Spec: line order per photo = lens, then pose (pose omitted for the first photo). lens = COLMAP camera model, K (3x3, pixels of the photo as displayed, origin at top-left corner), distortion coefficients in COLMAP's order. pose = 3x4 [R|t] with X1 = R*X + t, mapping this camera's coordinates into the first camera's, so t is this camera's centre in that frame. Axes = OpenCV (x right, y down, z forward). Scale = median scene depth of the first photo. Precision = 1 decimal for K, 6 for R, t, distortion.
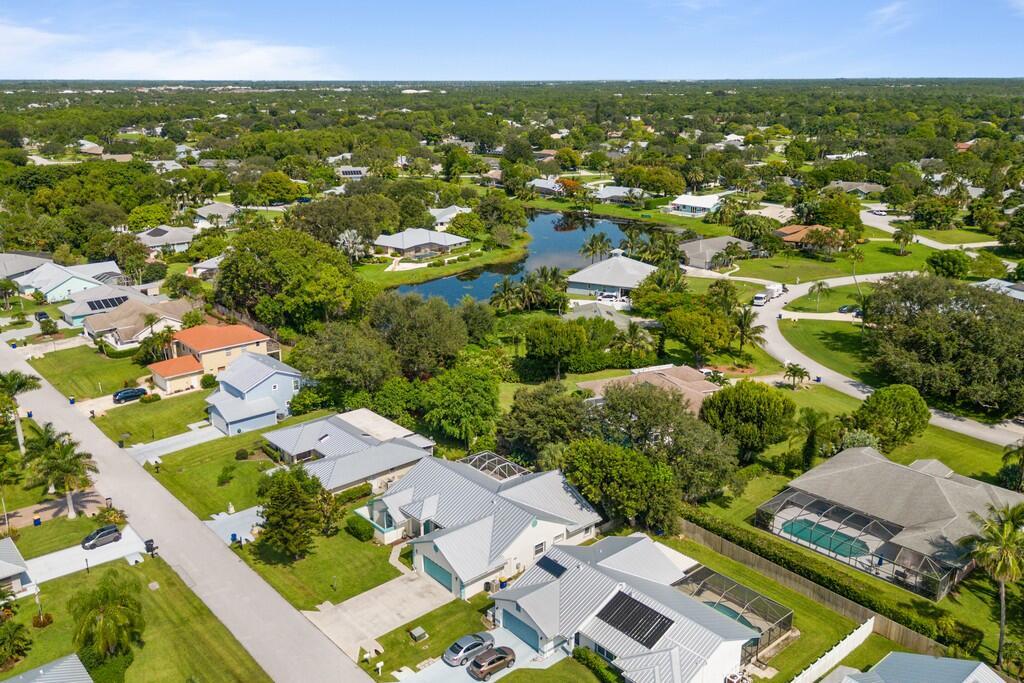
lens RADIAL K [[859.7, 0, 499.4], [0, 859.7, 328.4], [0, 0, 1]] dist [0.096087, -0.161904]
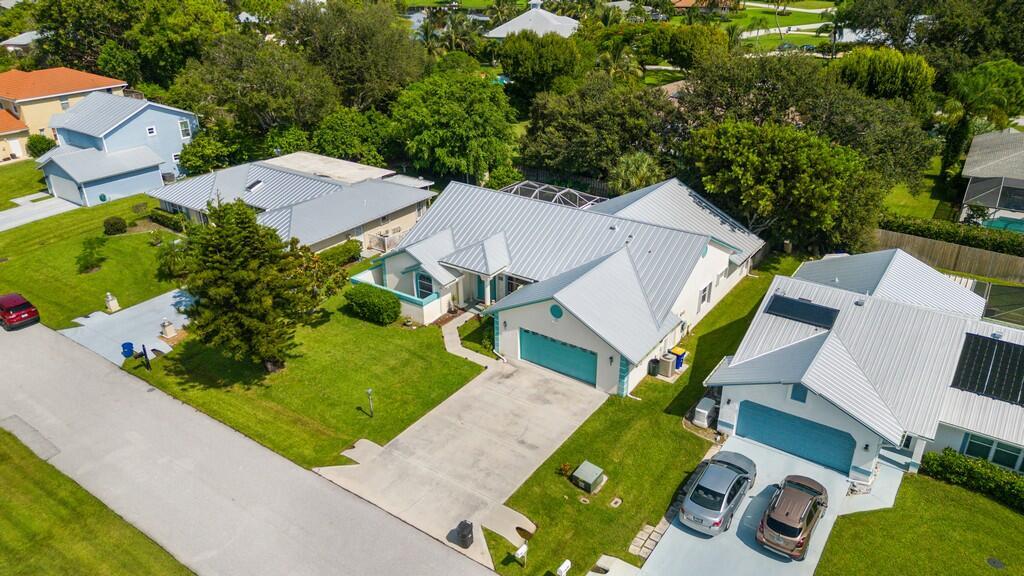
lens RADIAL K [[714.0, 0, 512.0], [0, 714.0, 288.0], [0, 0, 1]] dist [0.072403, -0.070918]
pose [[0.969423, -0.115558, 0.216482, -0.171451], [0.078648, 0.981956, 0.171978, 0.147126], [-0.232449, -0.149693, 0.961020, 0.532124]]
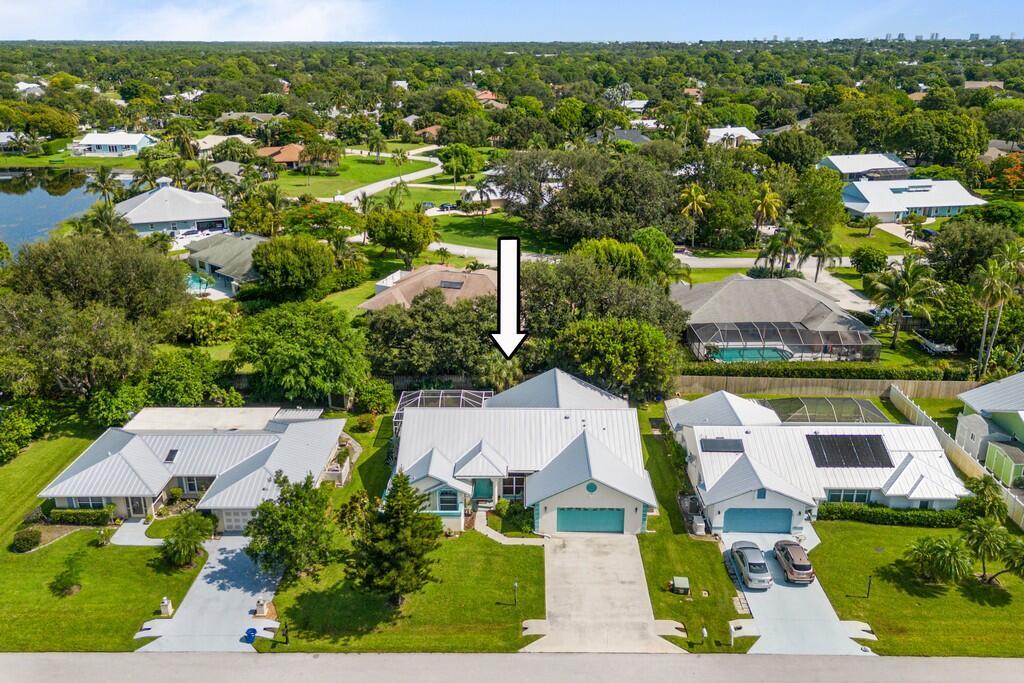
lens RADIAL K [[859.7, 0, 499.4], [0, 859.7, 328.4], [0, 0, 1]] dist [0.096087, -0.161904]
pose [[0.665813, -0.241830, 0.705841, -0.545038], [0.214107, 0.968156, 0.129737, 0.011158], [-0.714739, 0.064745, 0.696388, 0.482219]]
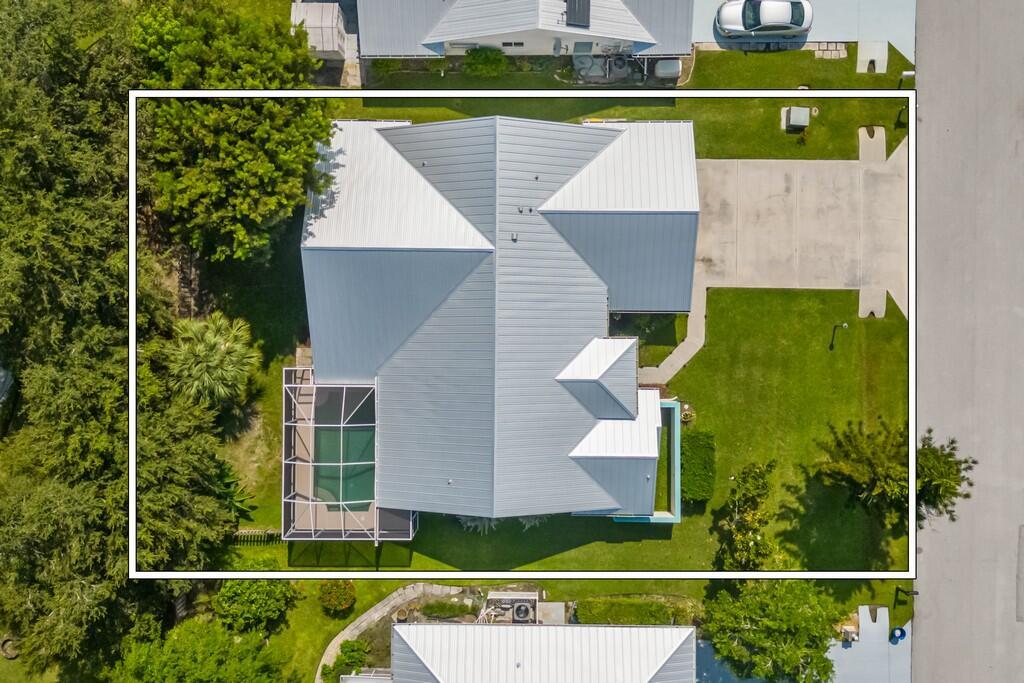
lens RADIAL K [[859.7, 0, 499.4], [0, 859.7, 328.4], [0, 0, 1]] dist [0.096087, -0.161904]
pose [[-0.756318, -0.654189, 0.004438, -0.030708], [0.191882, -0.215342, 0.957501, -0.225838], [-0.625432, 0.725027, 0.288395, 0.874157]]
